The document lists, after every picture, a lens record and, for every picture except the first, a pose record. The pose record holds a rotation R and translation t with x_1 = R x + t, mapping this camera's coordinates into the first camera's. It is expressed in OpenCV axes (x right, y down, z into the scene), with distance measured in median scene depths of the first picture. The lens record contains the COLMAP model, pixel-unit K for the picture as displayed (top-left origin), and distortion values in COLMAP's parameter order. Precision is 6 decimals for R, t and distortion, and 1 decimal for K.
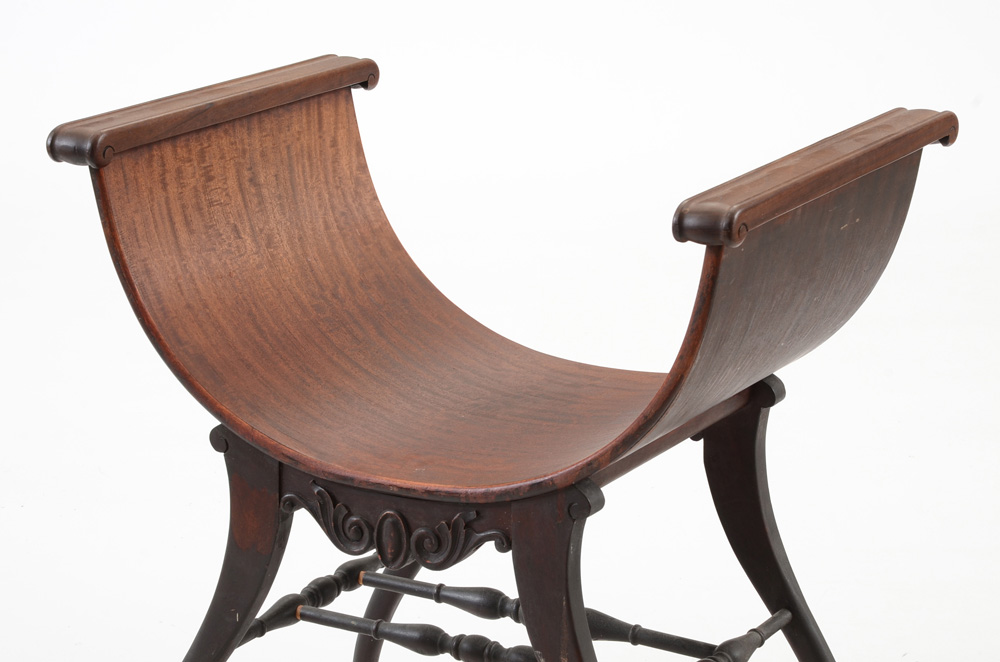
lens RADIAL K [[2672.2, 0, 497.1], [0, 2672.2, 330.2], [0, 0, 1]] dist [0.644276, 0.000000]
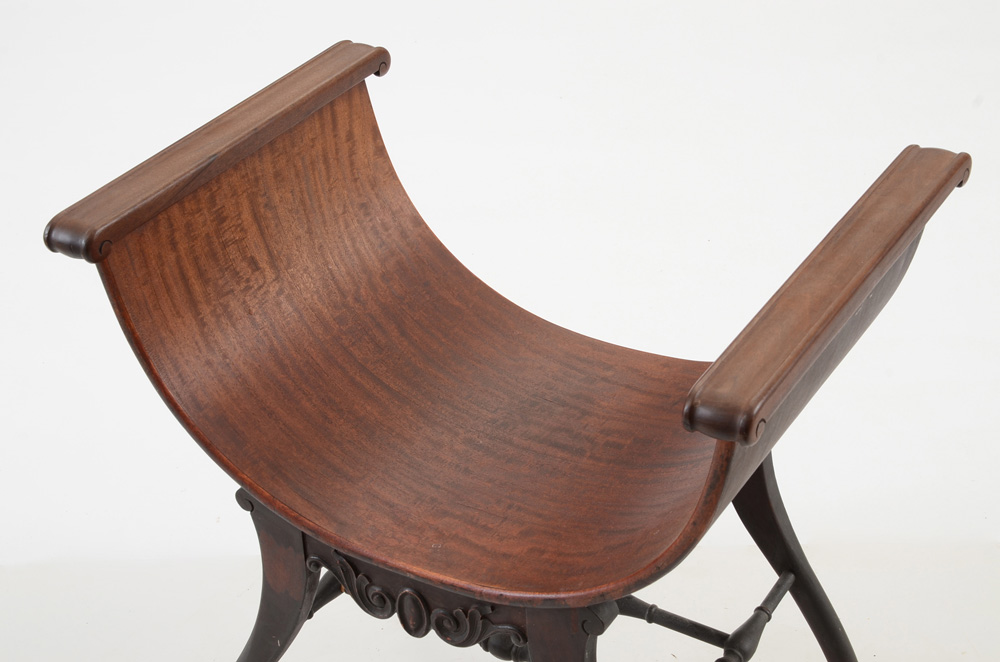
lens RADIAL K [[1709.5, 0, 491.3], [0, 1709.5, 334.0], [0, 0, 1]] dist [0.266741, 0.000000]
pose [[0.998318, -0.036129, -0.045342, 0.023238], [0.047324, 0.959617, 0.277299, -0.194821], [0.033493, -0.278979, 0.959713, 0.375777]]
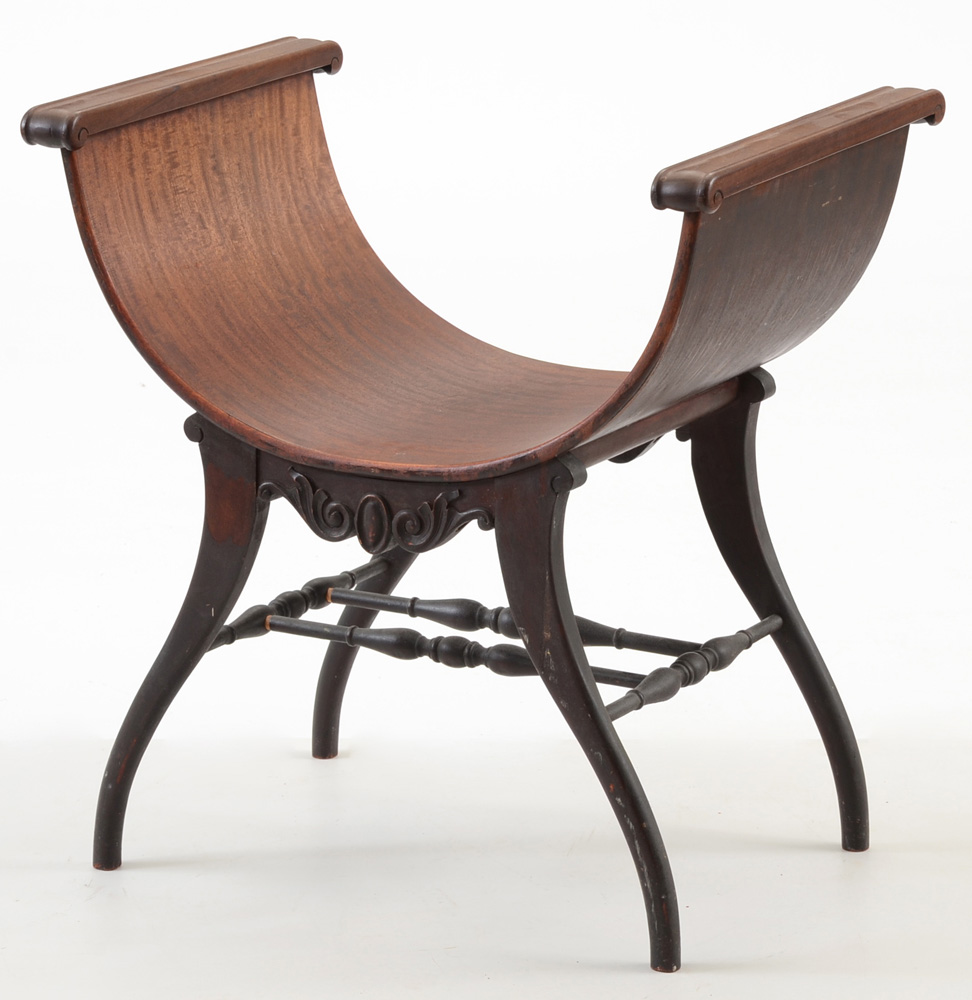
lens RADIAL K [[4540.3, 0, 460.1], [0, 4540.3, 533.2], [0, 0, 1]] dist [0.649110, 0.000000]
pose [[0.999926, -0.005734, 0.010685, -0.023584], [0.005760, 0.999981, -0.002367, 0.080970], [-0.010671, 0.002429, 0.999940, -0.641871]]
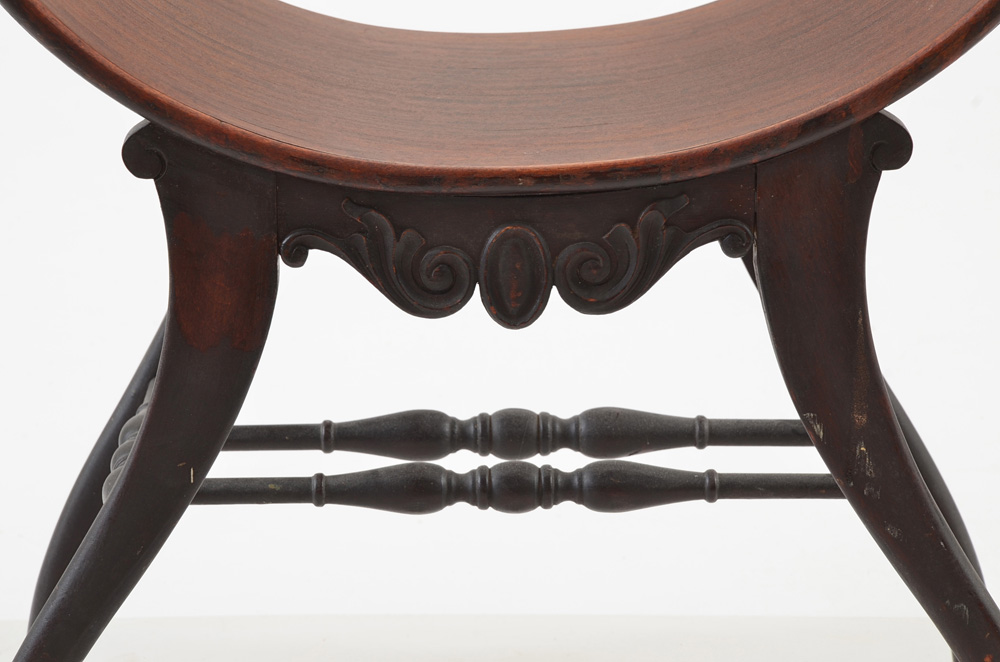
lens RADIAL K [[3707.6, 0, 490.3], [0, 3707.6, 330.6], [0, 0, 1]] dist [1.126727, 0.000000]
pose [[0.859371, -0.129479, 0.494688, -0.415448], [0.141387, 0.989863, 0.013468, 0.073939], [-0.491417, 0.058369, 0.868966, 0.293969]]
